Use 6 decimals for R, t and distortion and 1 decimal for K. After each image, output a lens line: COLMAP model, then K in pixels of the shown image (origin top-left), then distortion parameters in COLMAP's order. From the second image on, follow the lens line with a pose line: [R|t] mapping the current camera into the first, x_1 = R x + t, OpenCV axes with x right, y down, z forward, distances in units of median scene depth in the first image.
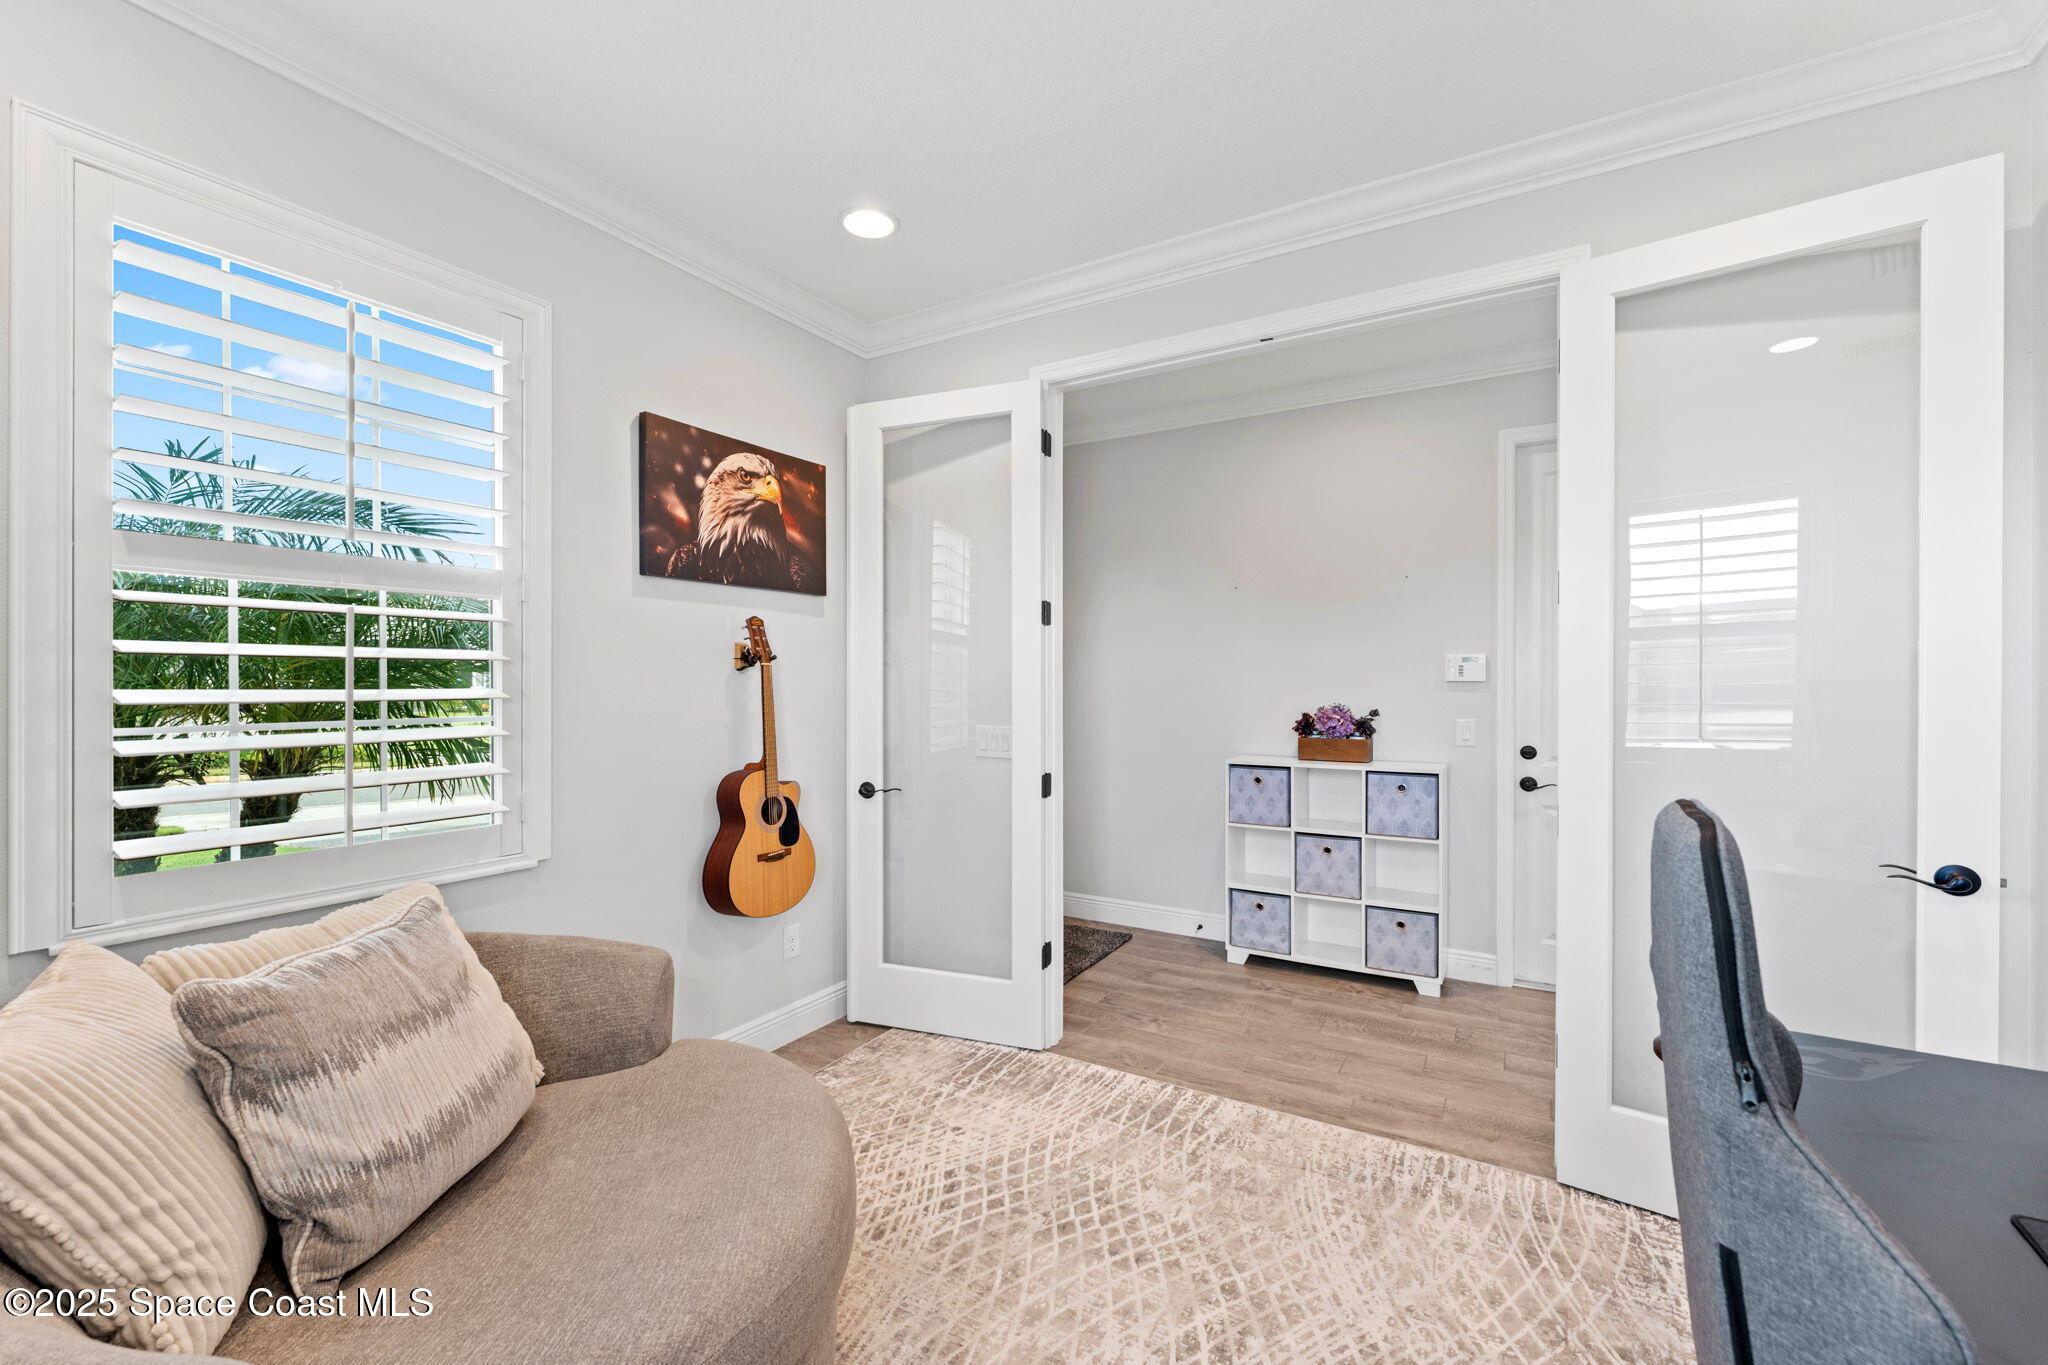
lens RADIAL K [[821.7, 0, 1026.1], [0, 821.7, 691.8], [0, 0, 1]] dist [-0.000352, 0.000239]
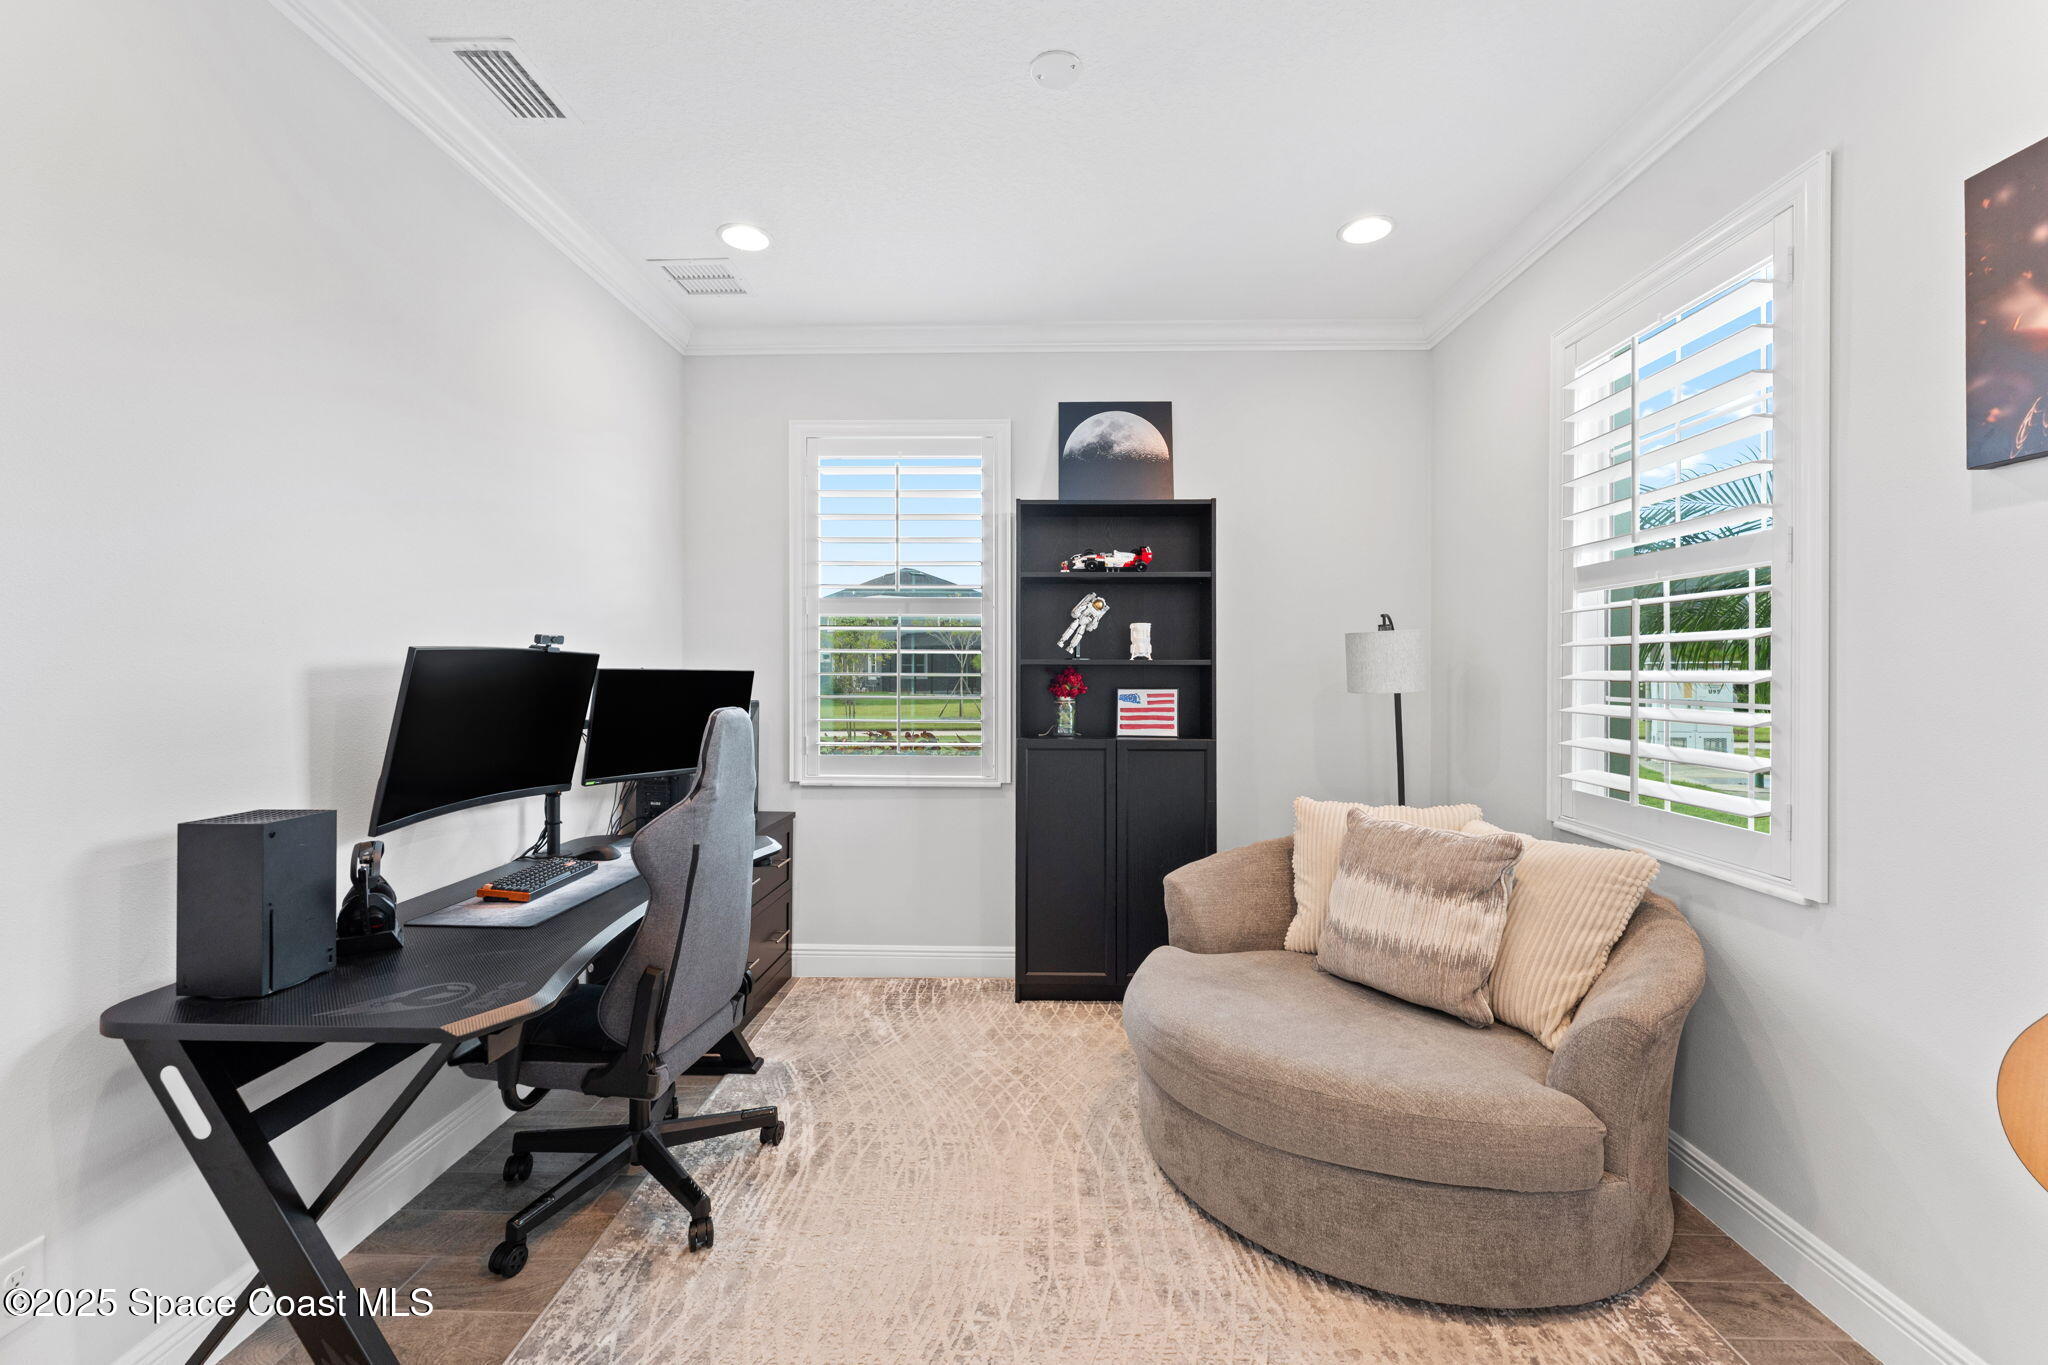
lens RADIAL K [[821.7, 0, 1026.1], [0, 821.7, 691.8], [0, 0, 1]] dist [-0.000352, 0.000239]
pose [[-0.850554, 0.031708, -0.524931, 0.522431], [0.020366, 0.999418, 0.027371, -0.022329], [0.525493, 0.012590, -0.850705, 1.483691]]
